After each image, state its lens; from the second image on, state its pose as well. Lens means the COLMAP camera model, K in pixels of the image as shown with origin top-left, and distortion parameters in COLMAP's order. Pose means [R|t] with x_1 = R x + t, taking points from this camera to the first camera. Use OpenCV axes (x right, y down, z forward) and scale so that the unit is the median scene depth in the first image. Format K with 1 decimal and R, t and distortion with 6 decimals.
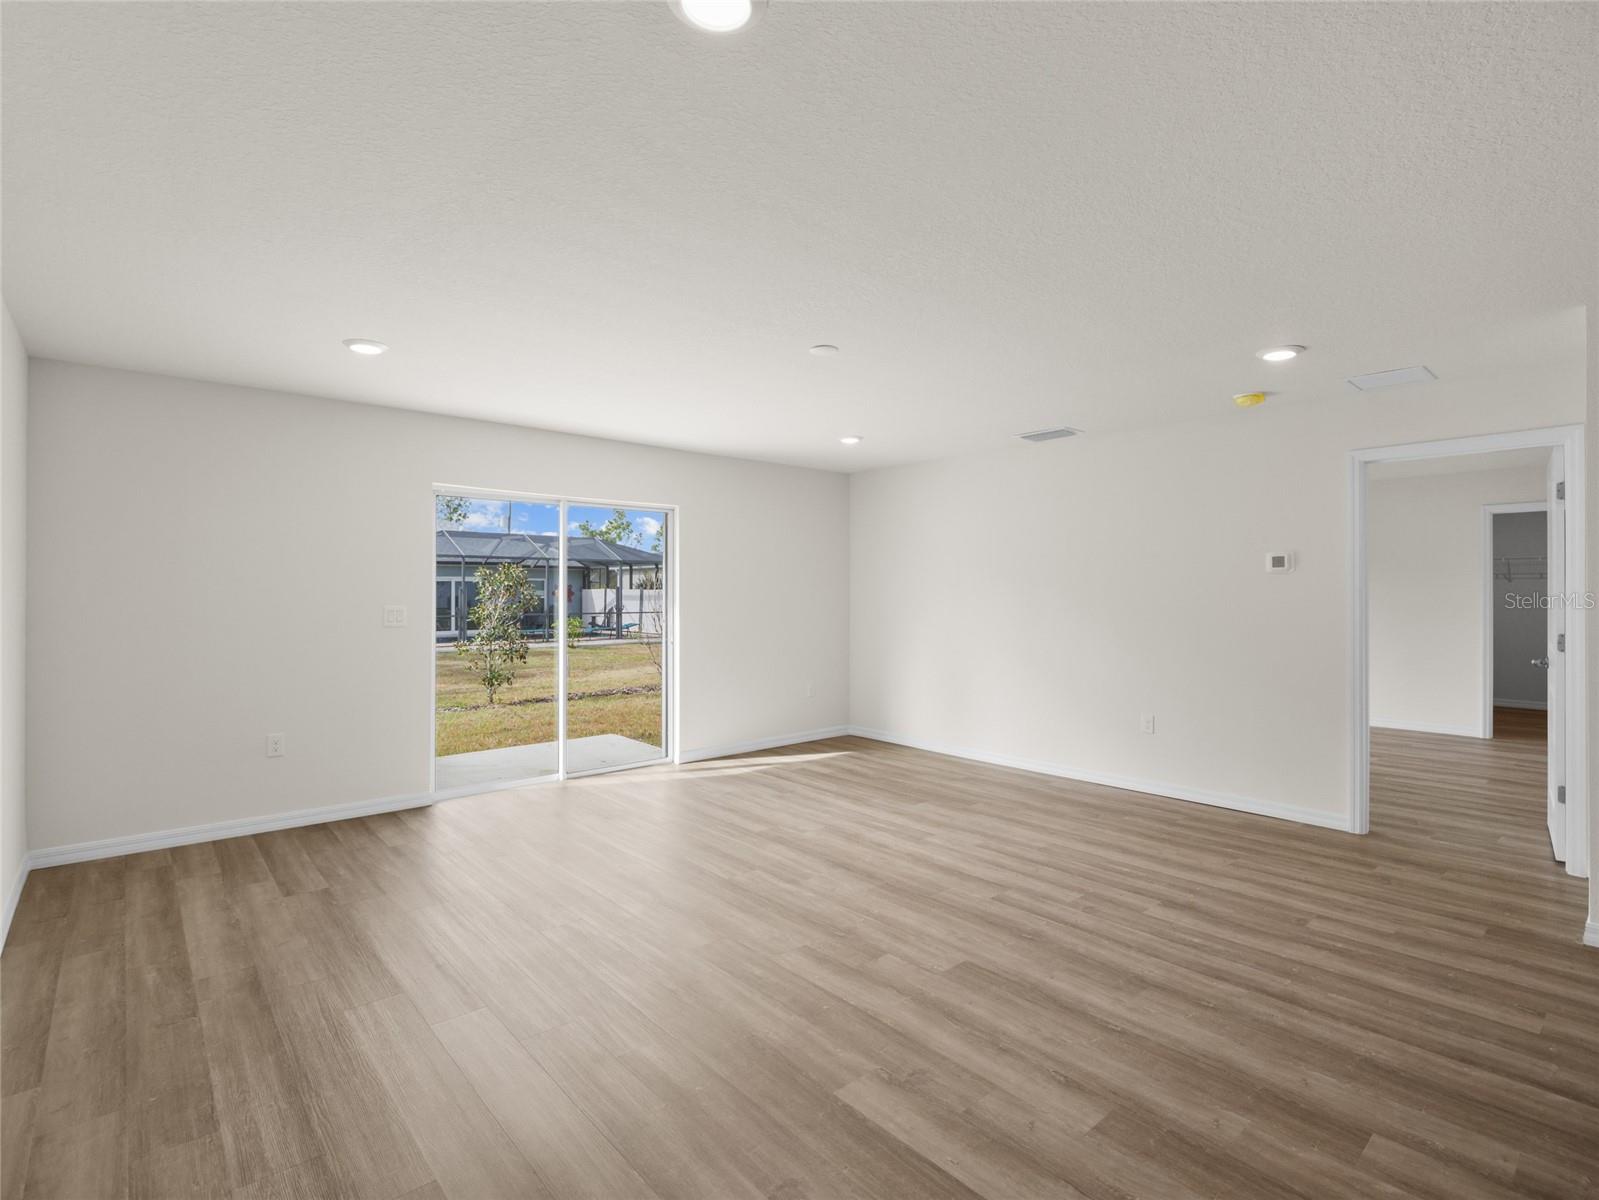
lens RADIAL K [[789.0, 0, 797.1], [0, 789.0, 593.9], [0, 0, 1]] dist [-0.008822, -0.002274]
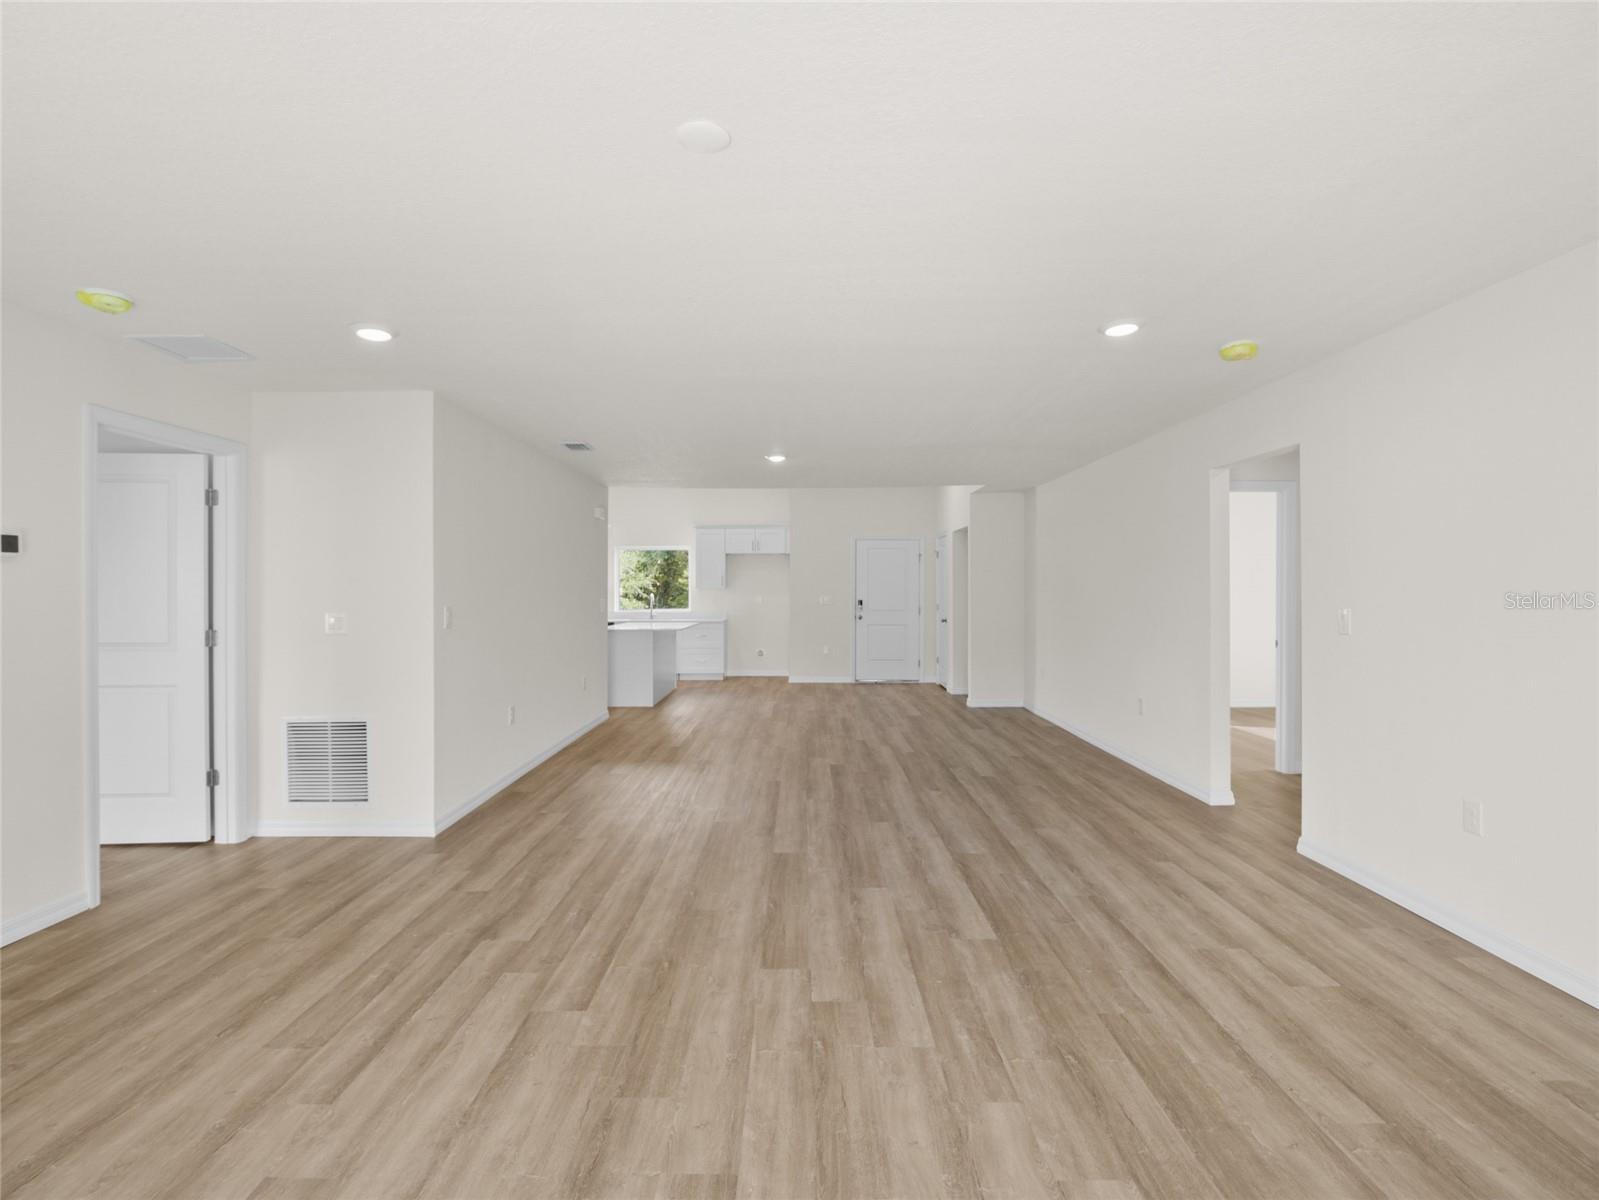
lens RADIAL K [[789.0, 0, 794.3], [0, 789.0, 600.3], [0, 0, 1]] dist [-0.008822, -0.002274]
pose [[-0.752722, -0.005165, 0.658318, -0.393033], [0.003012, 0.999932, 0.011289, 0.000488], [-0.658331, 0.010481, -0.752655, 1.478157]]
